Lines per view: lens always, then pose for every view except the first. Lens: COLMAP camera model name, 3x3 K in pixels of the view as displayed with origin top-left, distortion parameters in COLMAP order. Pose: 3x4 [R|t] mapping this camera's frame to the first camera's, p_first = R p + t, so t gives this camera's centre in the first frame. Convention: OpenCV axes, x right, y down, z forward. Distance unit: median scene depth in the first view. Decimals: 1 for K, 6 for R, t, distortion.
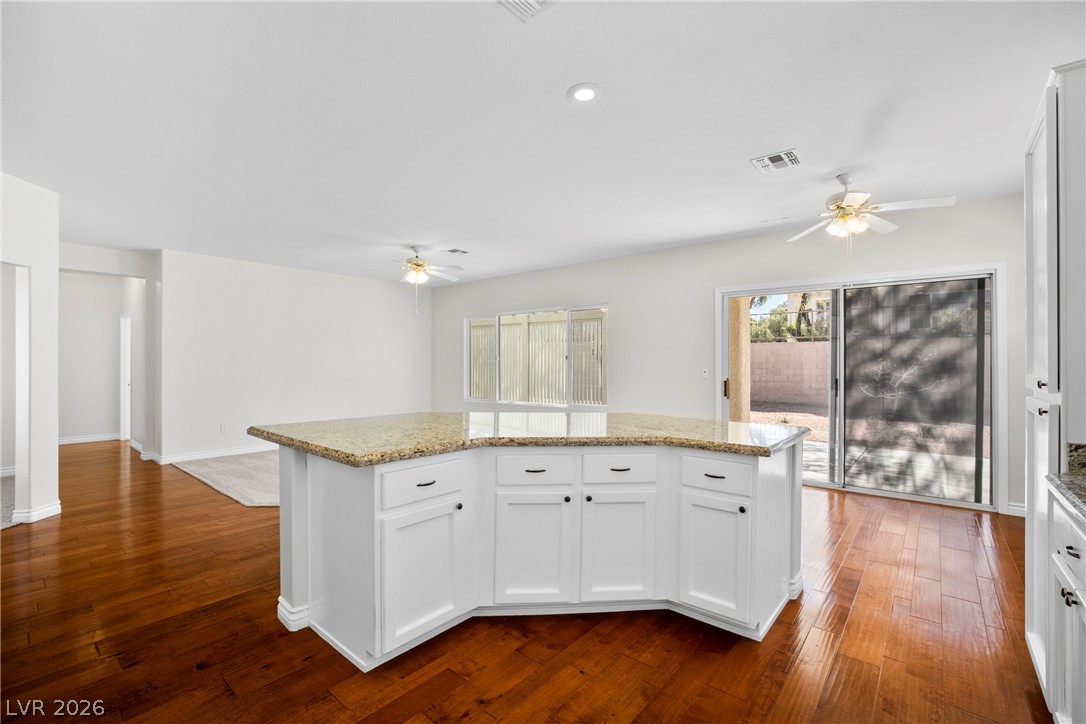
lens RADIAL K [[471.2, 0, 543.0], [0, 471.2, 362.0], [0, 0, 1]] dist [-0.034911, 0.015780]
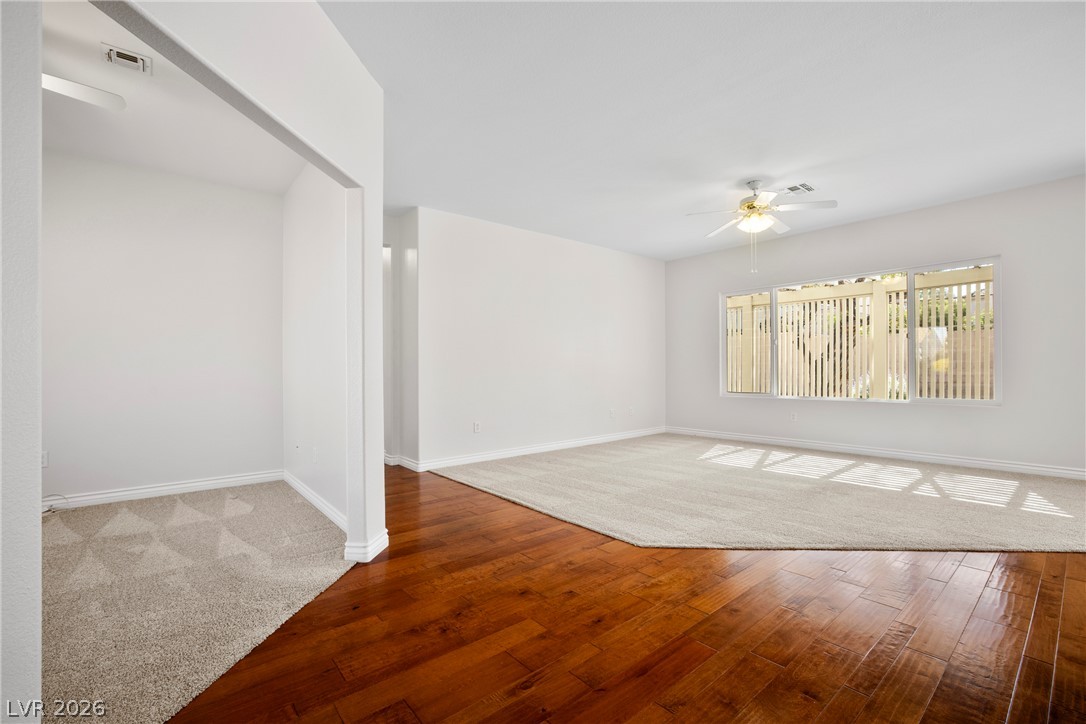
lens RADIAL K [[462.4, 0, 543.0], [0, 462.4, 362.0], [0, 0, 1]] dist [0.000482, 0.000049]
pose [[0.986621, -0.009050, -0.162780, -0.477721], [0.008078, 0.999945, -0.006632, 0.036071], [0.162831, 0.005228, 0.986640, 0.234238]]
